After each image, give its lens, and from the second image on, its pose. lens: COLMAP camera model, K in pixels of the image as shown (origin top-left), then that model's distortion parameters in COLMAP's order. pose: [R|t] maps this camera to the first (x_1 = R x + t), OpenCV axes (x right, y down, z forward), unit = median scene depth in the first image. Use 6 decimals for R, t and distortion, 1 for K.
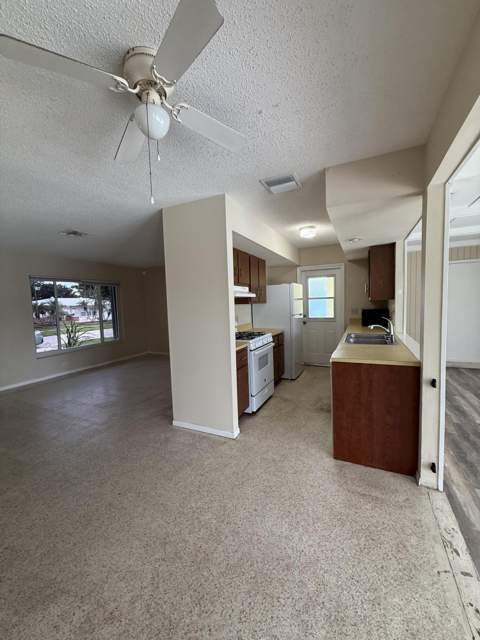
lens RADIAL K [[256.3, 0, 240.7], [0, 256.3, 319.3], [0, 0, 1]] dist [-0.000469, 0.000286]
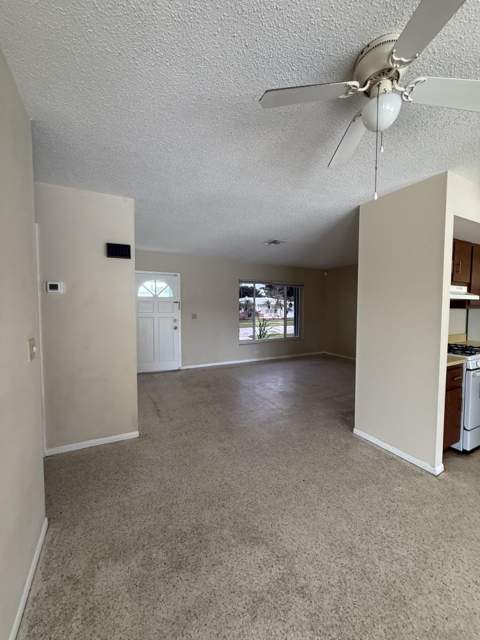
lens RADIAL K [[256.3, 0, 240.7], [0, 256.3, 319.3], [0, 0, 1]] dist [-0.000469, 0.000286]
pose [[0.795085, 0.065983, -0.602898, -0.043621], [-0.067765, 0.997505, 0.019804, 0.002727], [0.602701, 0.025109, 0.797572, -0.016899]]
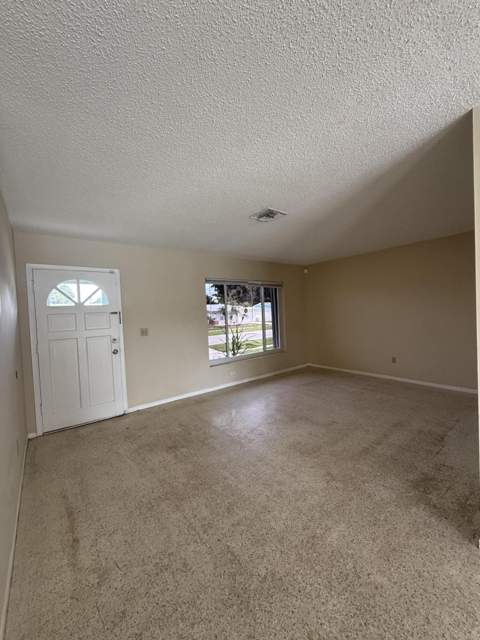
lens RADIAL K [[256.3, 0, 240.7], [0, 256.3, 319.3], [0, 0, 1]] dist [-0.000469, 0.000286]
pose [[0.894671, 0.005612, -0.446691, -0.384395], [-0.013800, 0.999791, -0.015079, -0.009299], [0.446513, 0.019655, 0.894561, 0.289660]]
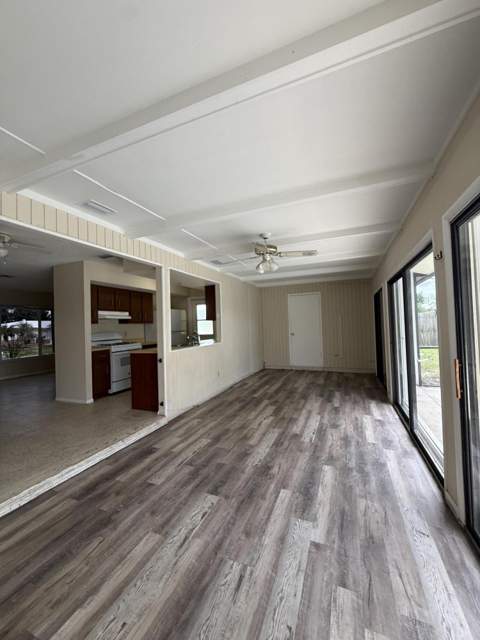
lens RADIAL K [[256.3, 0, 240.7], [0, 256.3, 319.3], [0, 0, 1]] dist [-0.000469, 0.000286]
pose [[0.998406, -0.000370, 0.056442, 0.650234], [0.005360, 0.996081, -0.088278, 0.054607], [-0.056188, 0.088440, 0.994495, -0.555328]]
